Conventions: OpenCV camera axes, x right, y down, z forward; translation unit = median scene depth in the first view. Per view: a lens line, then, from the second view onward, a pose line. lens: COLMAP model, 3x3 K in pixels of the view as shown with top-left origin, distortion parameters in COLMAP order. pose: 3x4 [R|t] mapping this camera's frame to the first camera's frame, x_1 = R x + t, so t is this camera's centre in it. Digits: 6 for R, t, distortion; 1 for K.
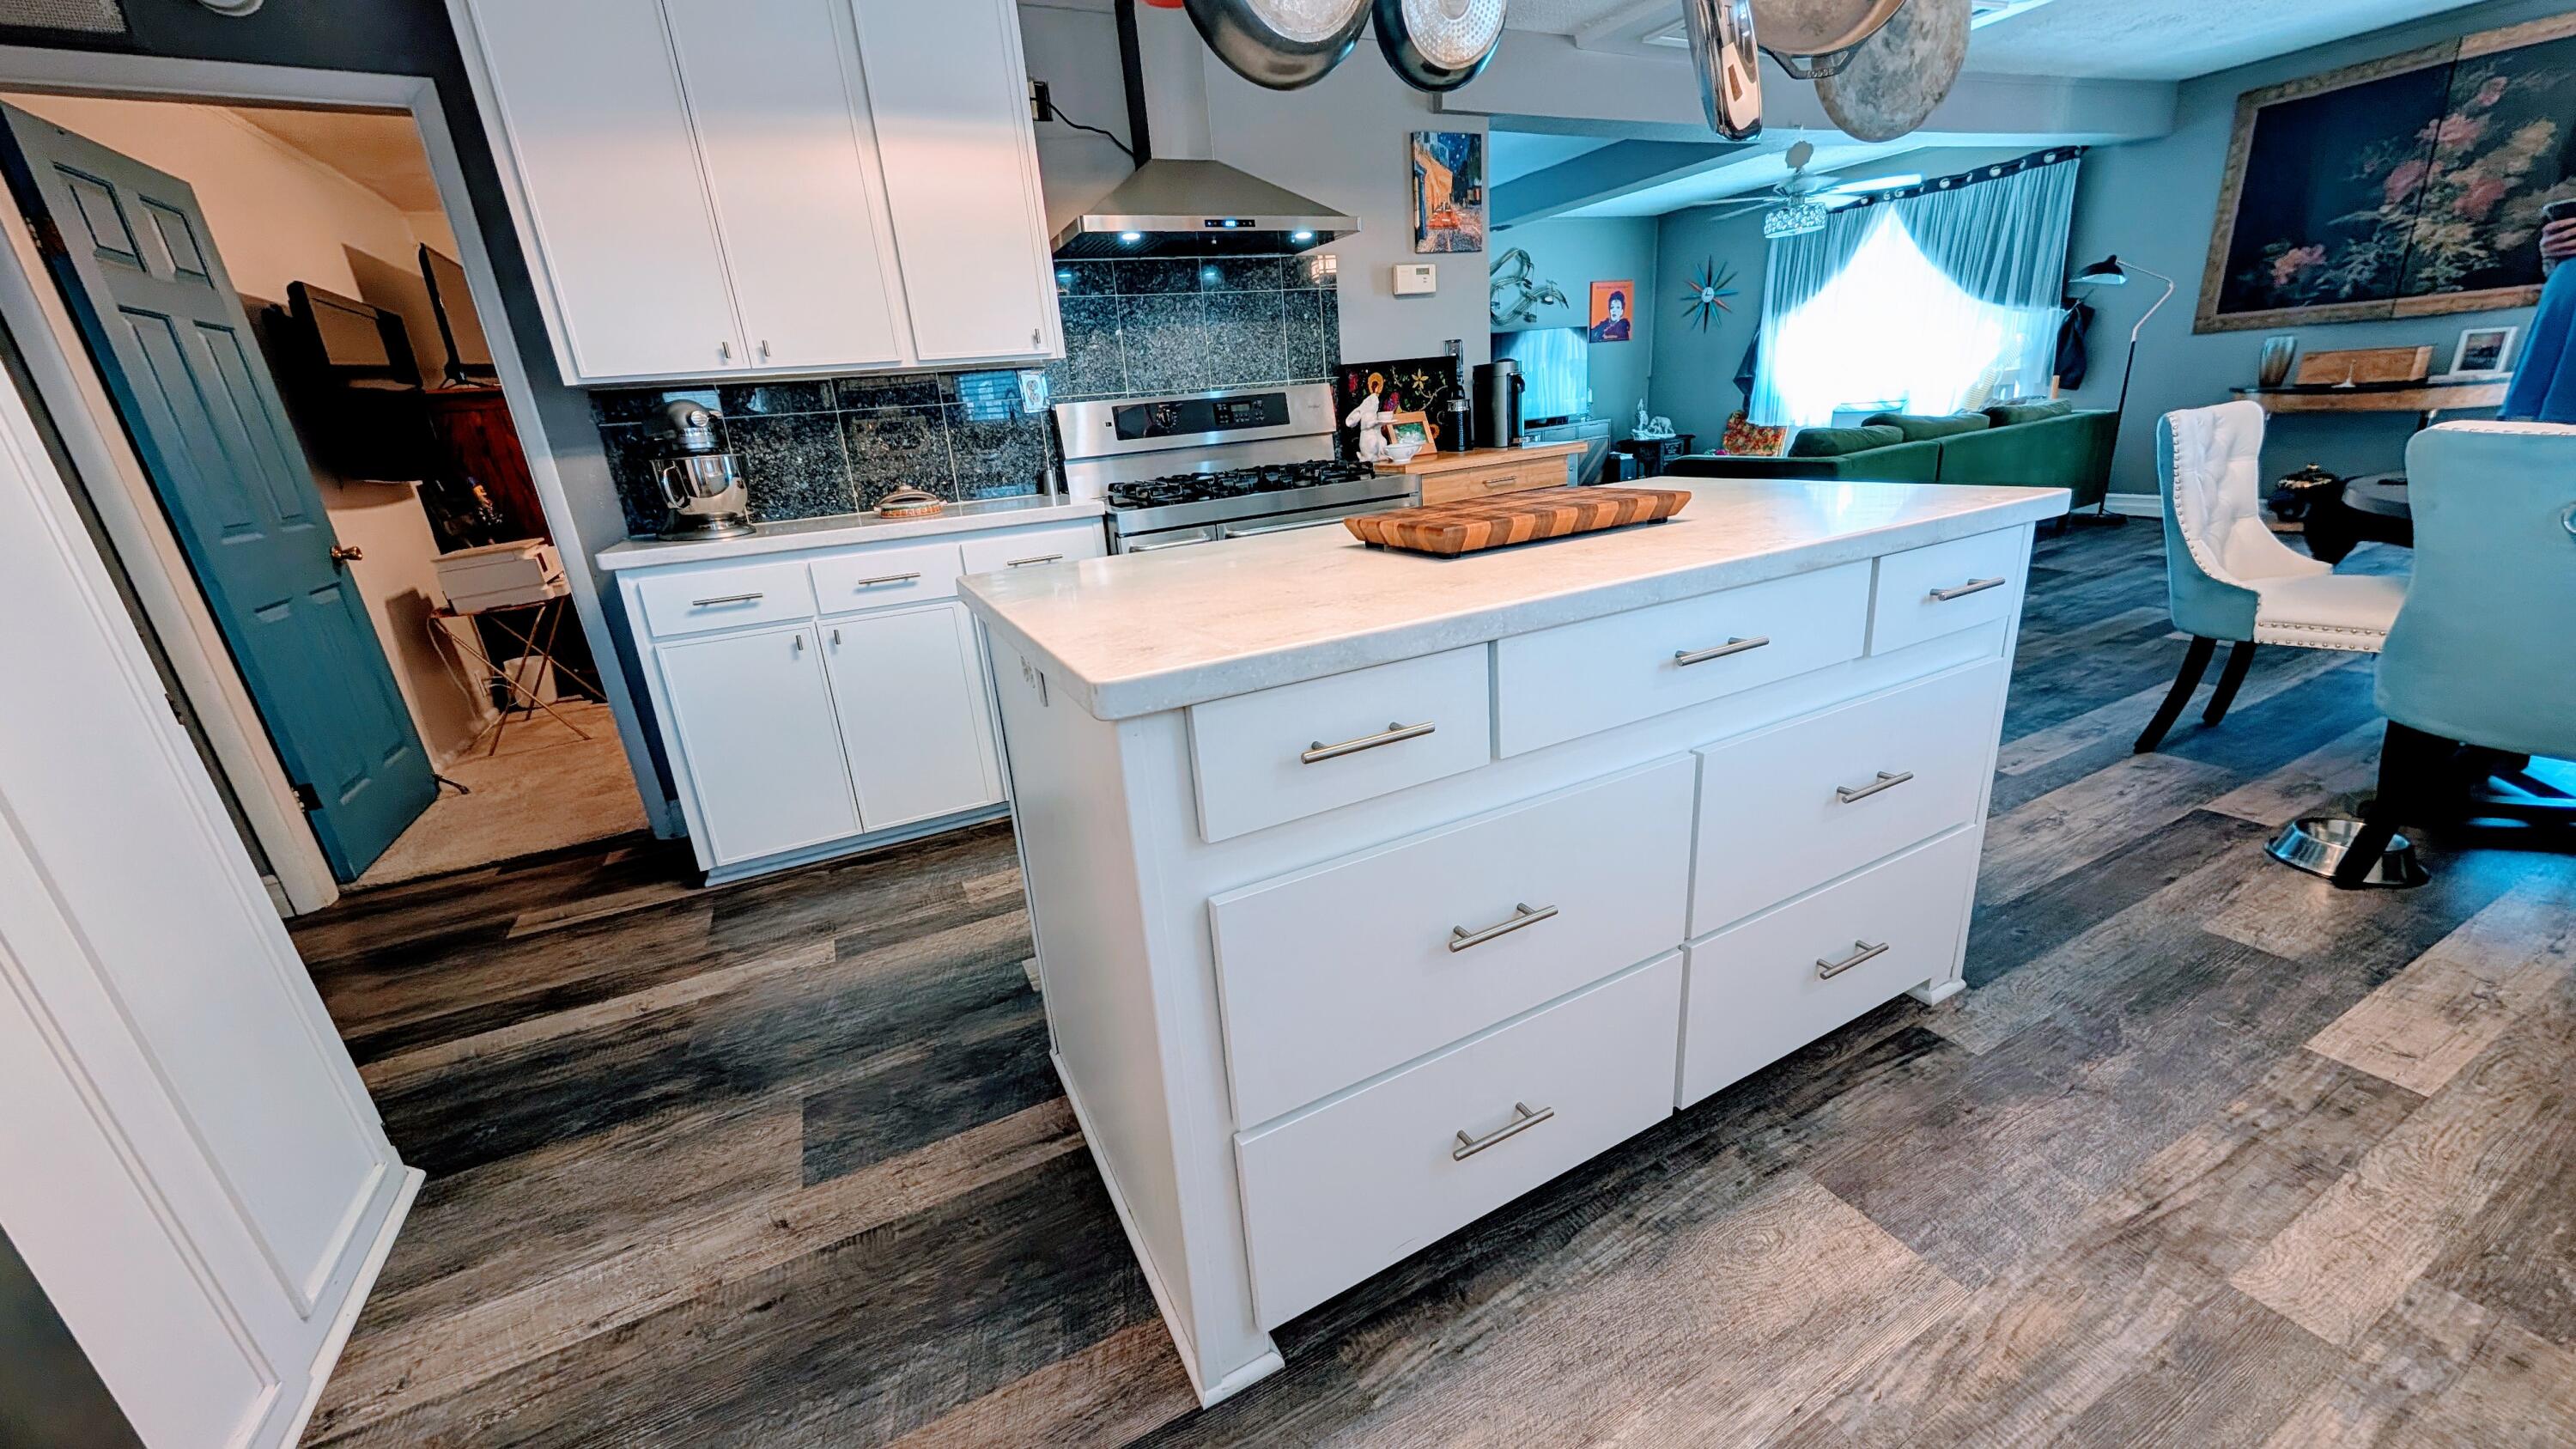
lens RADIAL K [[937.6, 0, 1283.2], [0, 937.6, 721.6], [0, 0, 1]] dist [-0.001419, 0.000736]
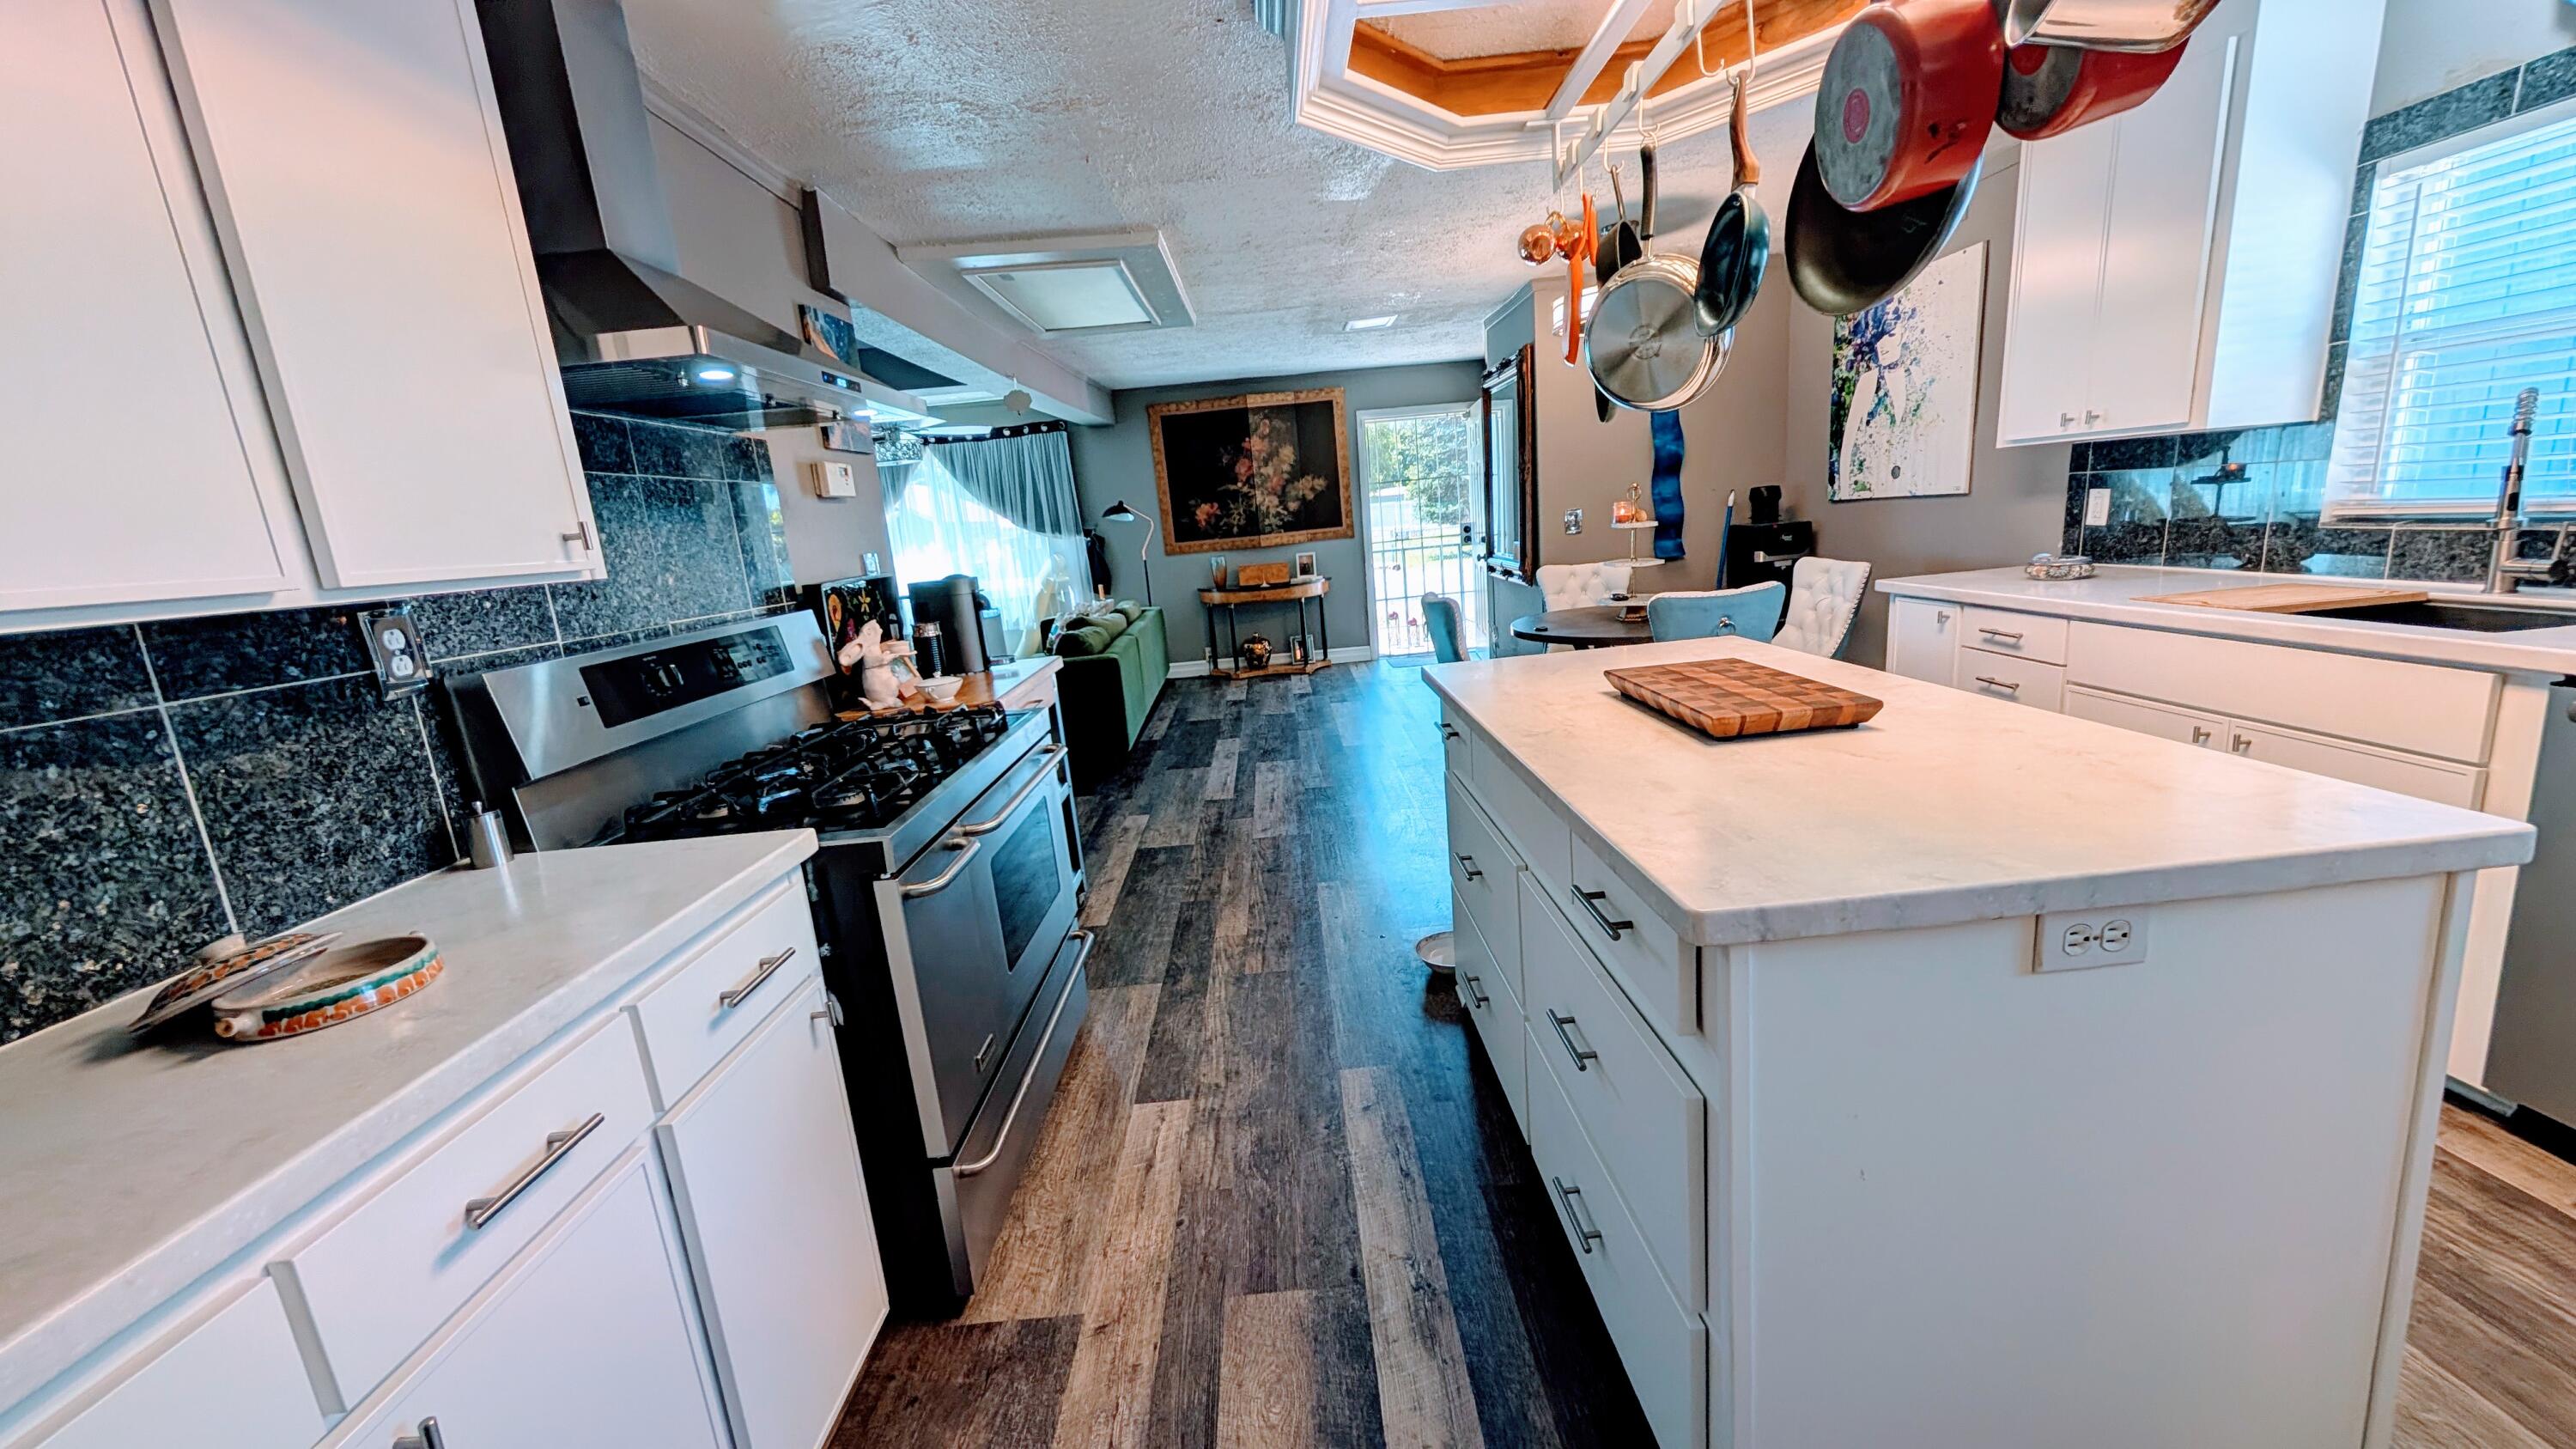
lens RADIAL K [[937.6, 0, 1288.0], [0, 937.6, 720.1], [0, 0, 1]] dist [-0.001419, 0.000736]
pose [[0.433518, -0.149806, 0.888606, -0.324853], [0.340803, 0.940102, -0.007777, -0.117913], [-0.834215, 0.306212, 0.458606, 0.306034]]
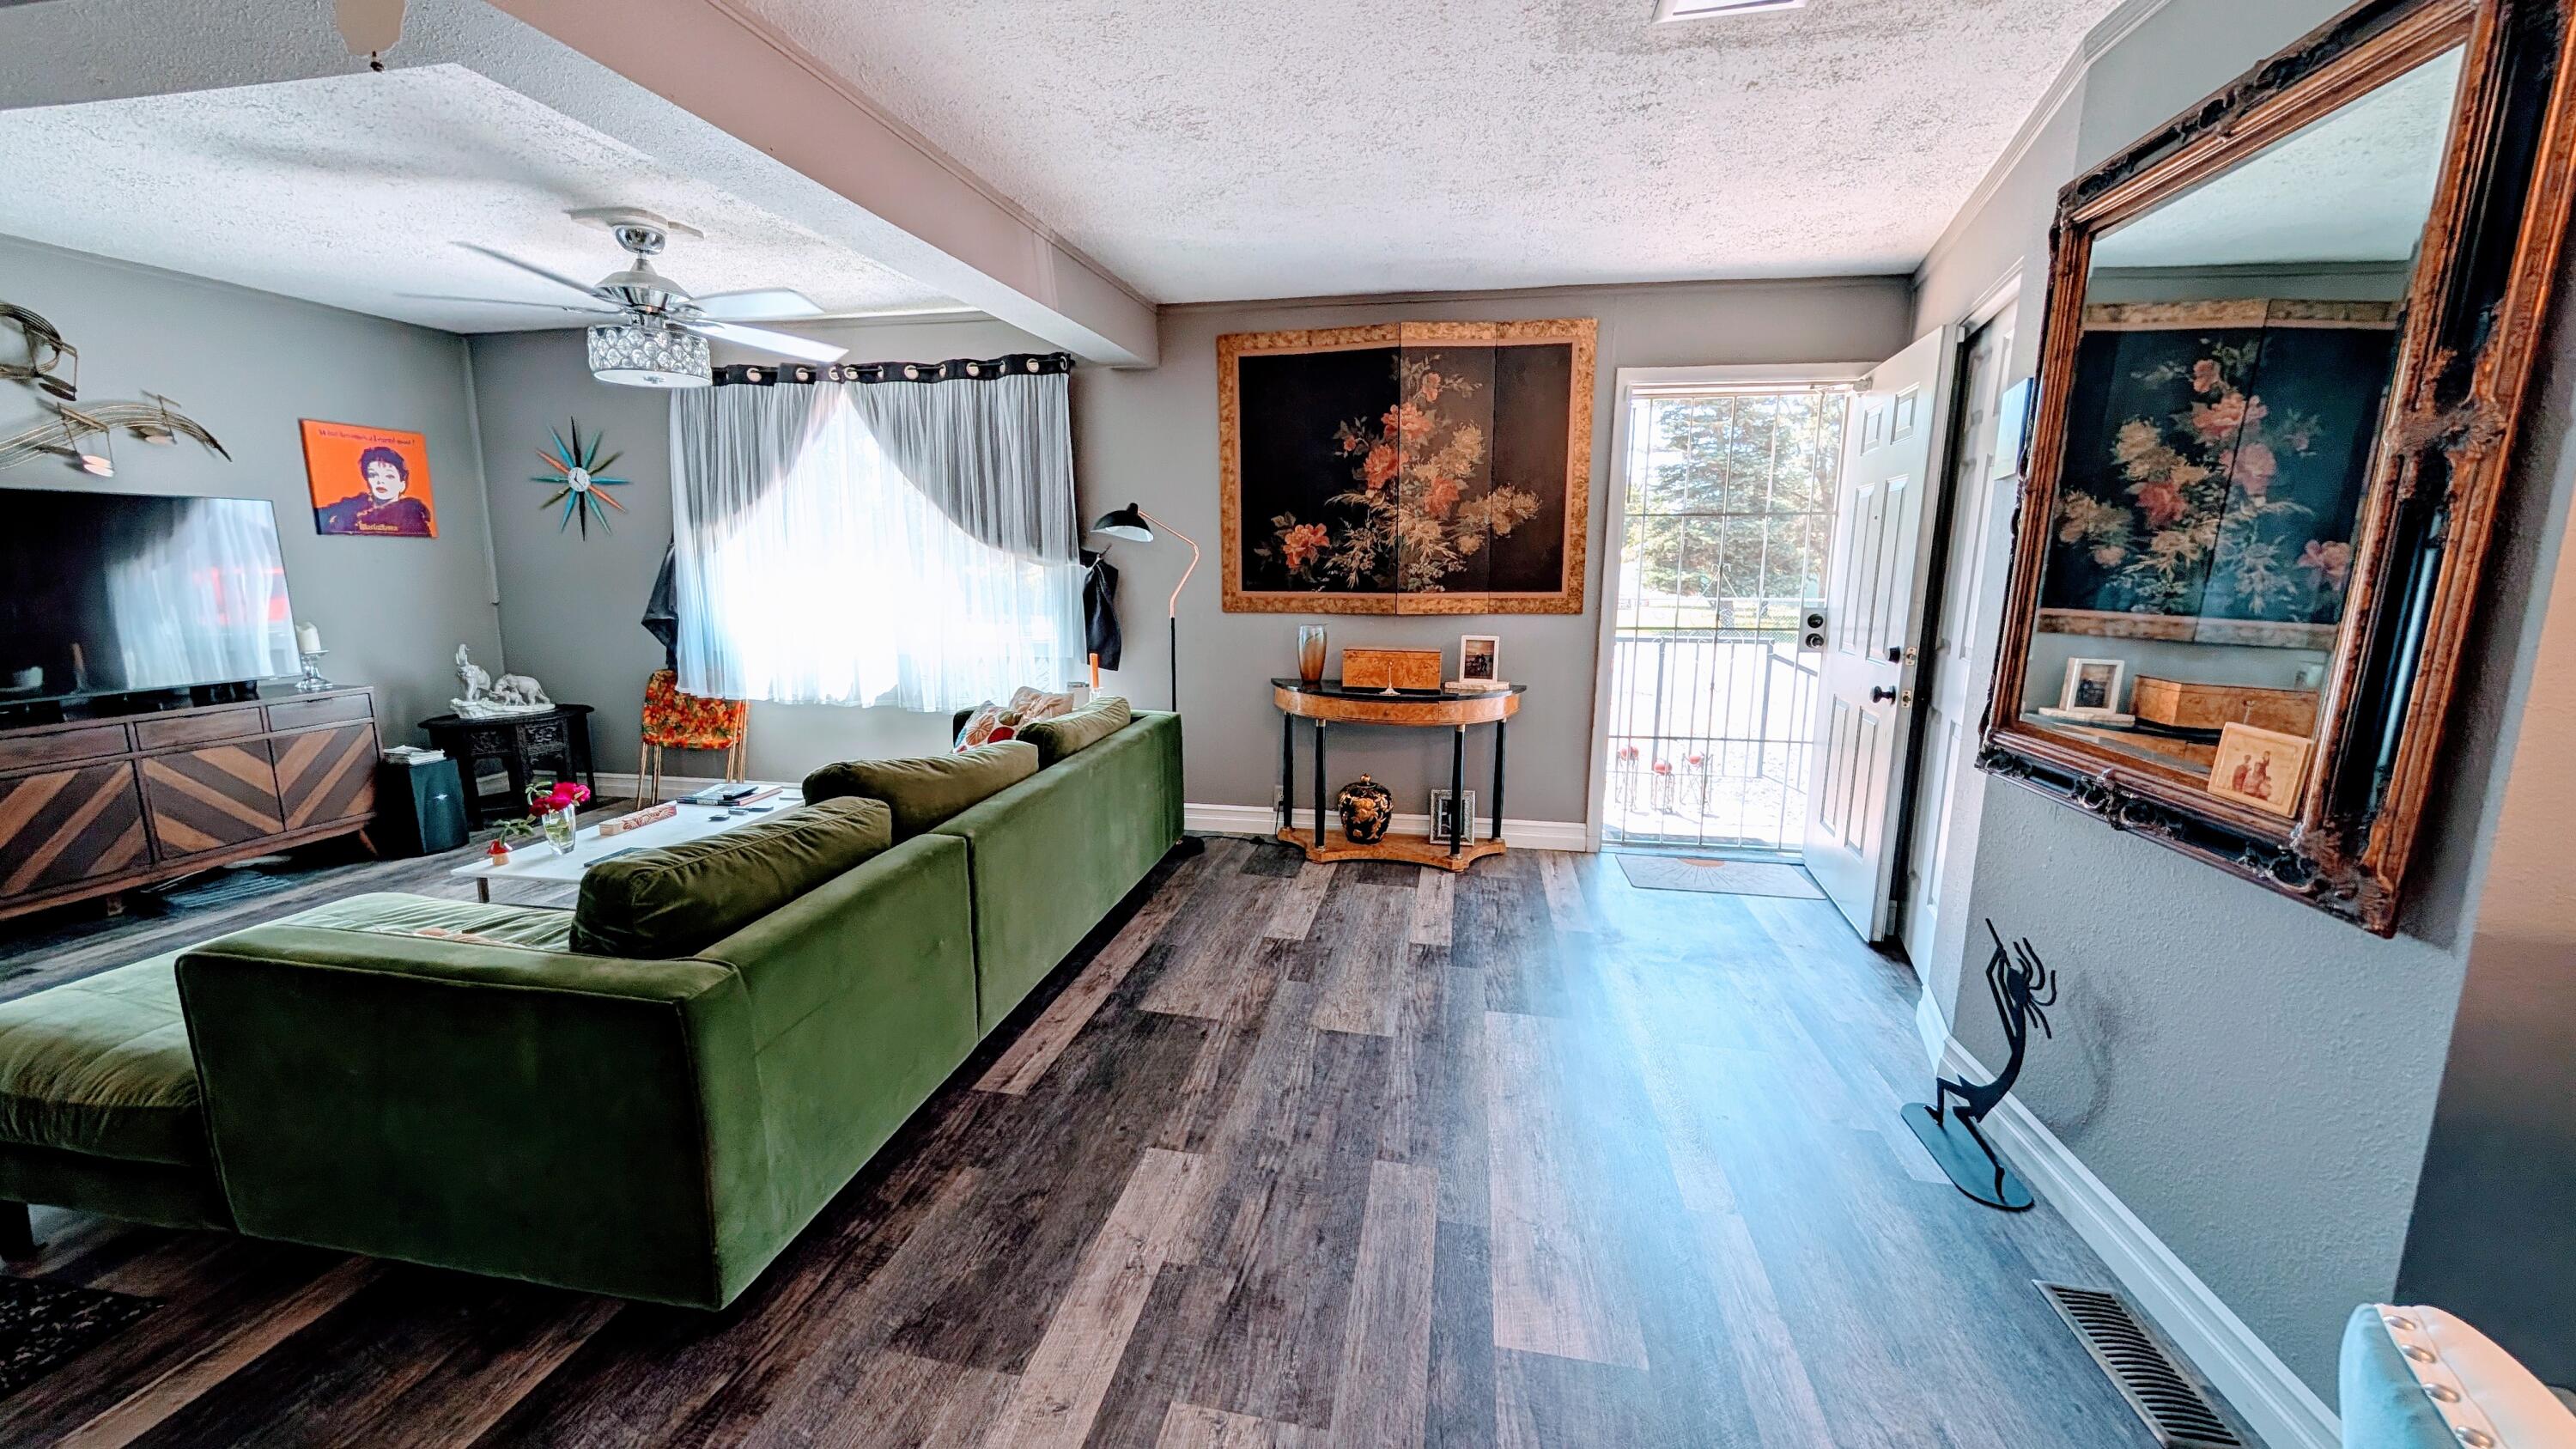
lens RADIAL K [[937.6, 0, 1285.4], [0, 937.6, 715.7], [0, 0, 1]] dist [-0.001419, 0.000736]
pose [[0.608336, -0.042032, 0.792566, 0.441571], [0.204799, 0.973092, -0.105589, -0.278101], [-0.766801, 0.226551, 0.600575, 0.599589]]
